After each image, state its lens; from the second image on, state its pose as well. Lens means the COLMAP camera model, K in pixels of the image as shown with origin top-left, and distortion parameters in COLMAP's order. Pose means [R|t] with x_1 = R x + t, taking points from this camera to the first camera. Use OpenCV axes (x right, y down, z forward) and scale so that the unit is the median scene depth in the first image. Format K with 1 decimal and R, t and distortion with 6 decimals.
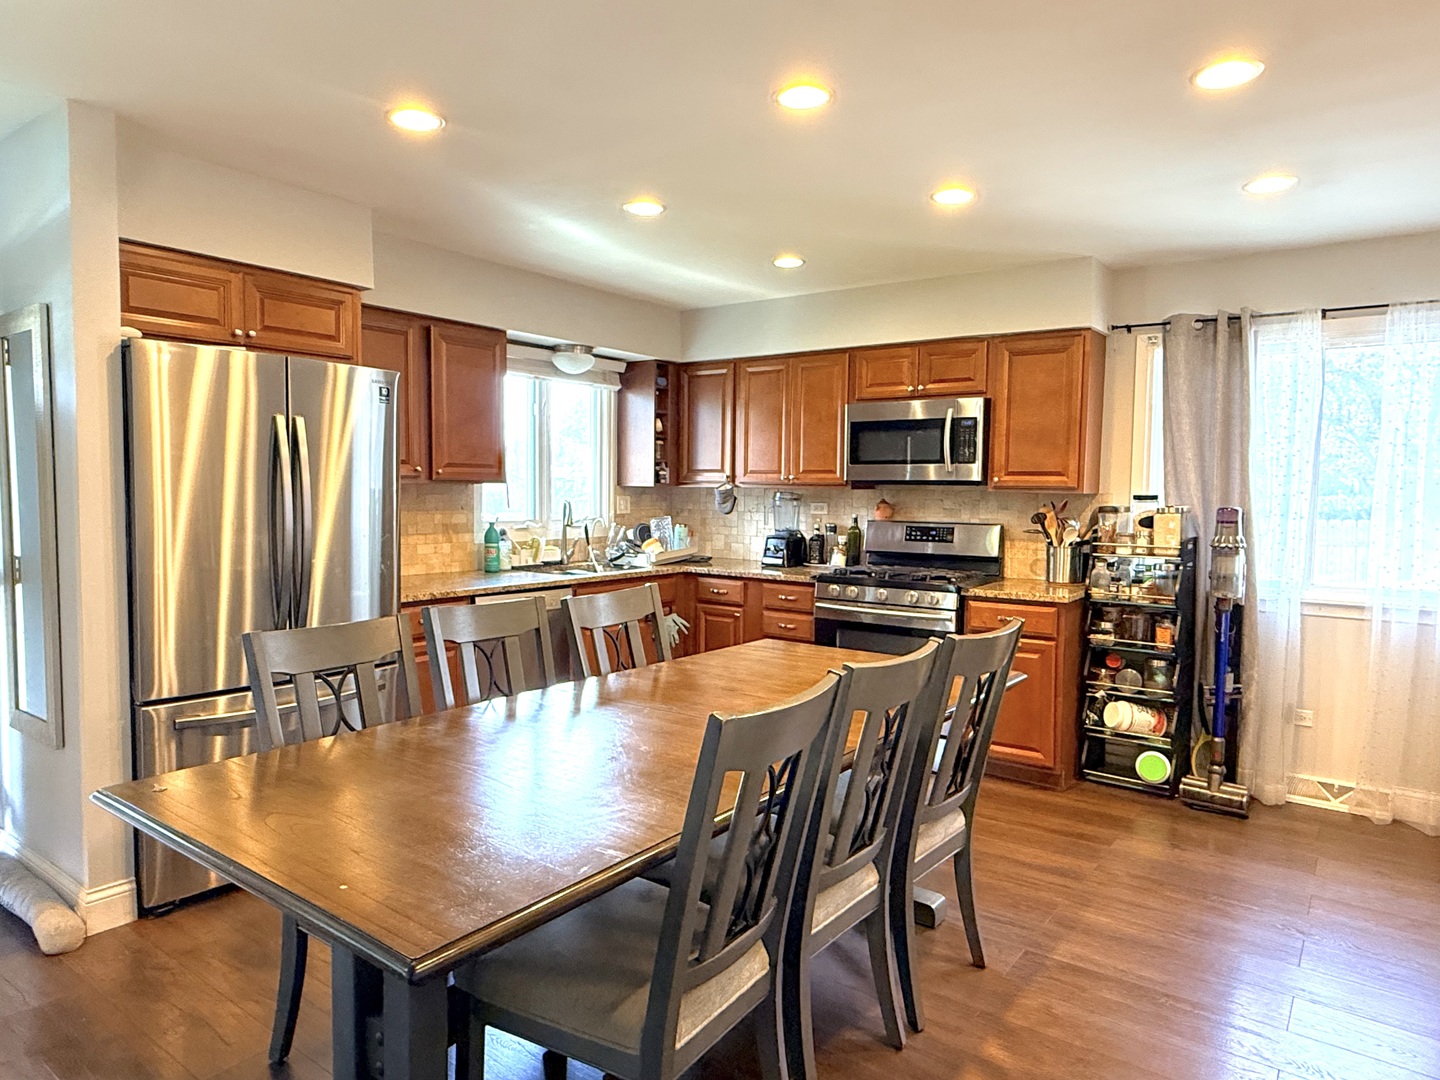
lens RADIAL K [[894.8, 0, 720.0], [0, 894.8, 540.0], [0, 0, 1]] dist [0.003030, 0.001800]
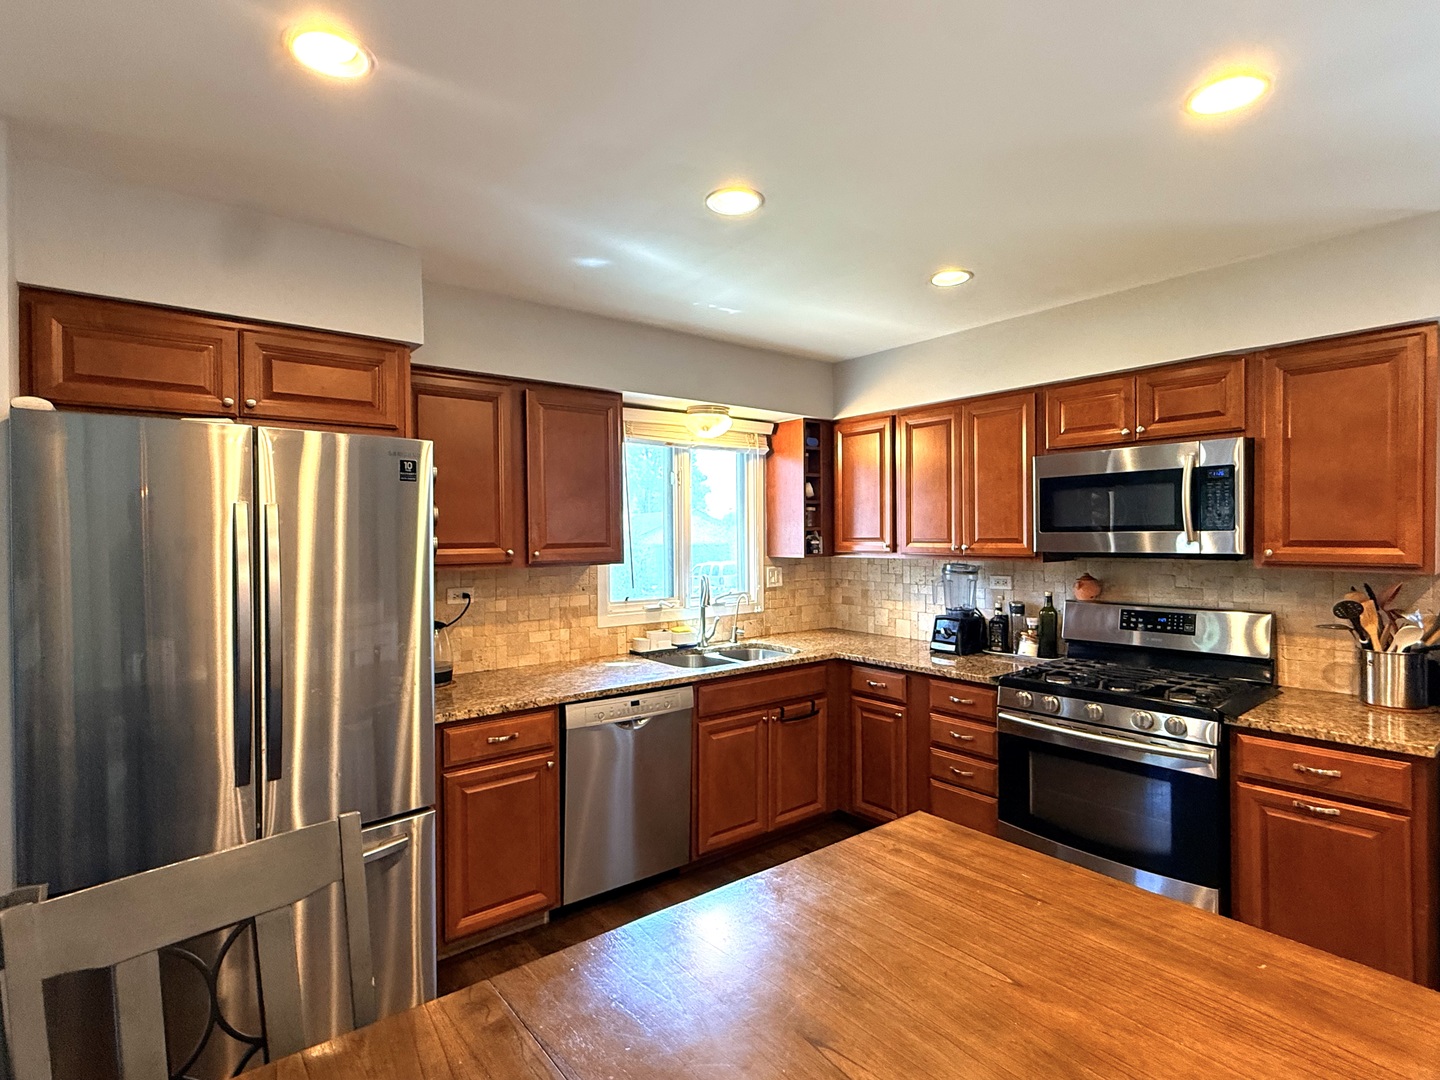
lens RADIAL K [[720.9, 0, 720.0], [0, 720.9, 540.0], [0, 0, 1]] dist [-0.001731, -0.000118]
pose [[0.965309, -0.018090, -0.260482, 0.037123], [0.004286, 0.998560, -0.053467, -0.044106], [0.261074, 0.050496, 0.963997, 0.311115]]
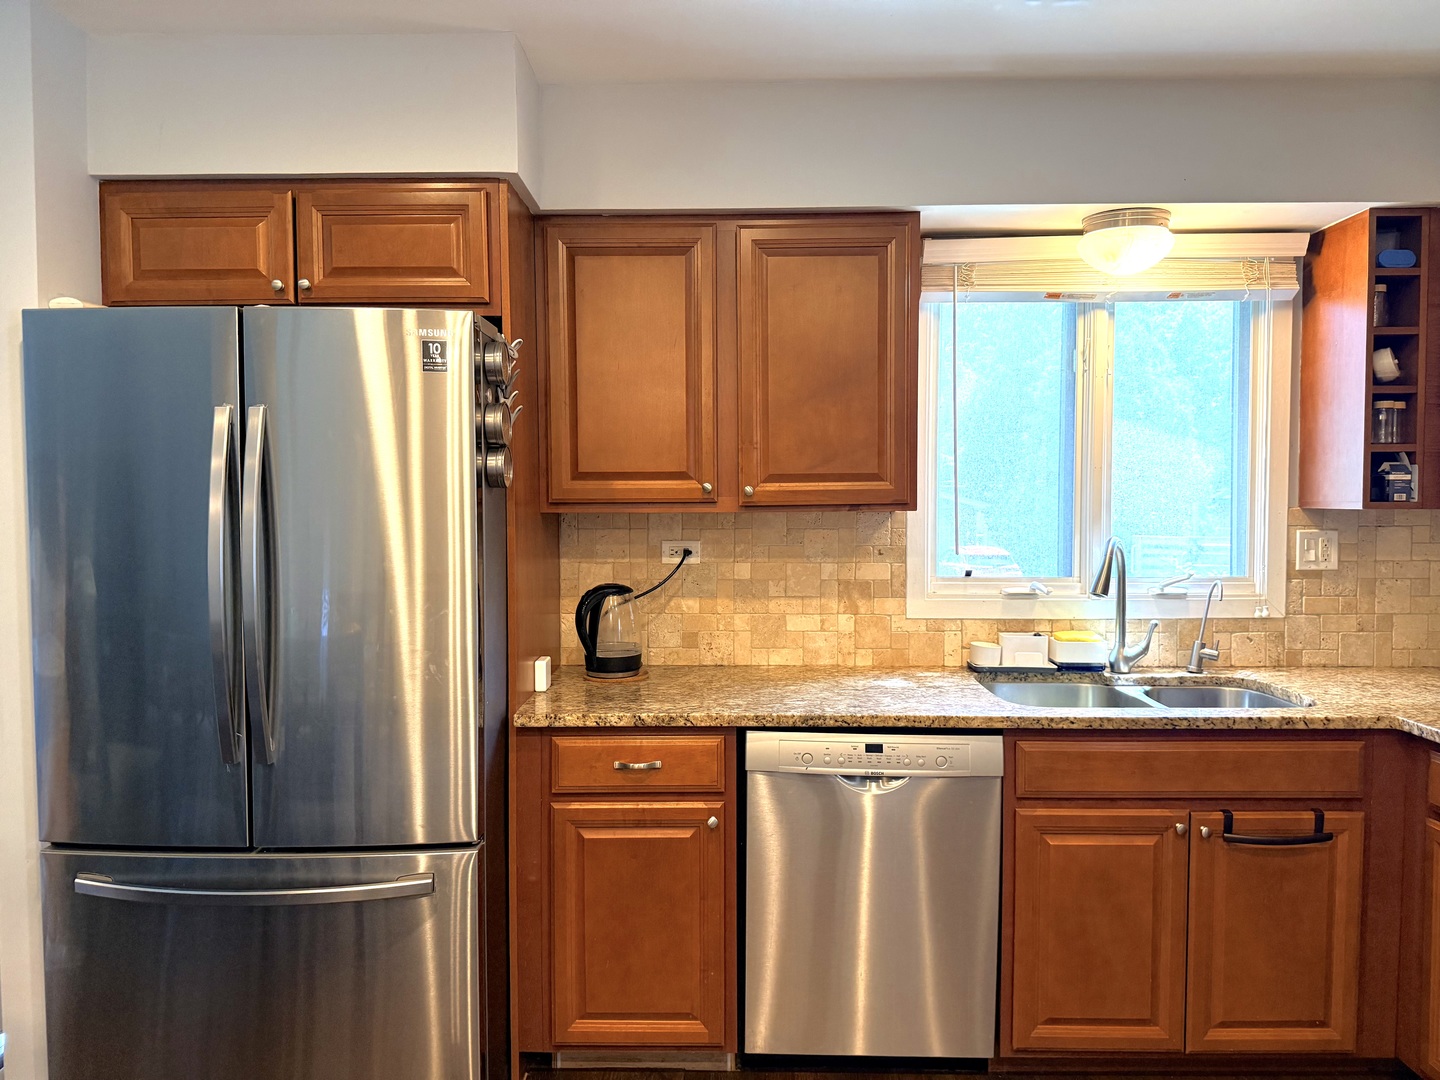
lens RADIAL K [[1008.4, 0, 720.0], [0, 1008.4, 540.0], [0, 0, 1]] dist [0.062438, -0.075127]
pose [[0.583168, 0.020025, -0.812105, 0.157469], [-0.037932, 0.999277, -0.002599, -0.036743], [0.811466, 0.032321, 0.583506, 0.527131]]
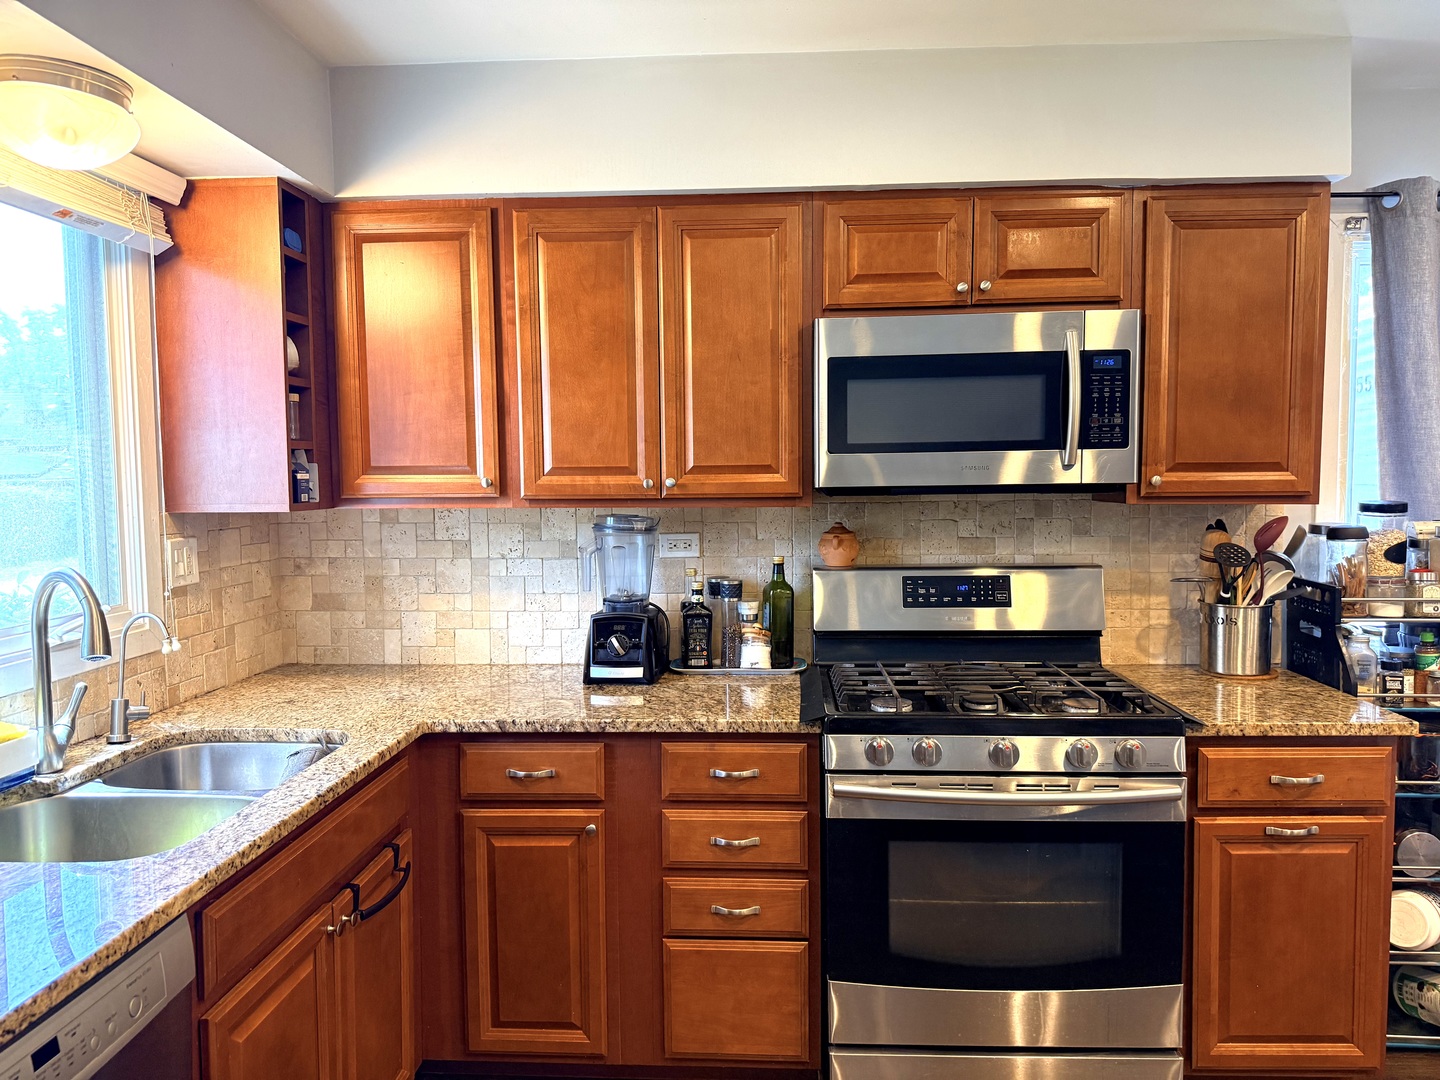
lens RADIAL K [[1008.4, 0, 720.0], [0, 1008.4, 540.0], [0, 0, 1]] dist [0.062438, -0.075127]
pose [[0.836645, -0.055335, 0.544943, -0.177154], [0.052553, 0.998404, 0.020697, -0.052938], [-0.545218, 0.011322, 0.838218, 0.595804]]
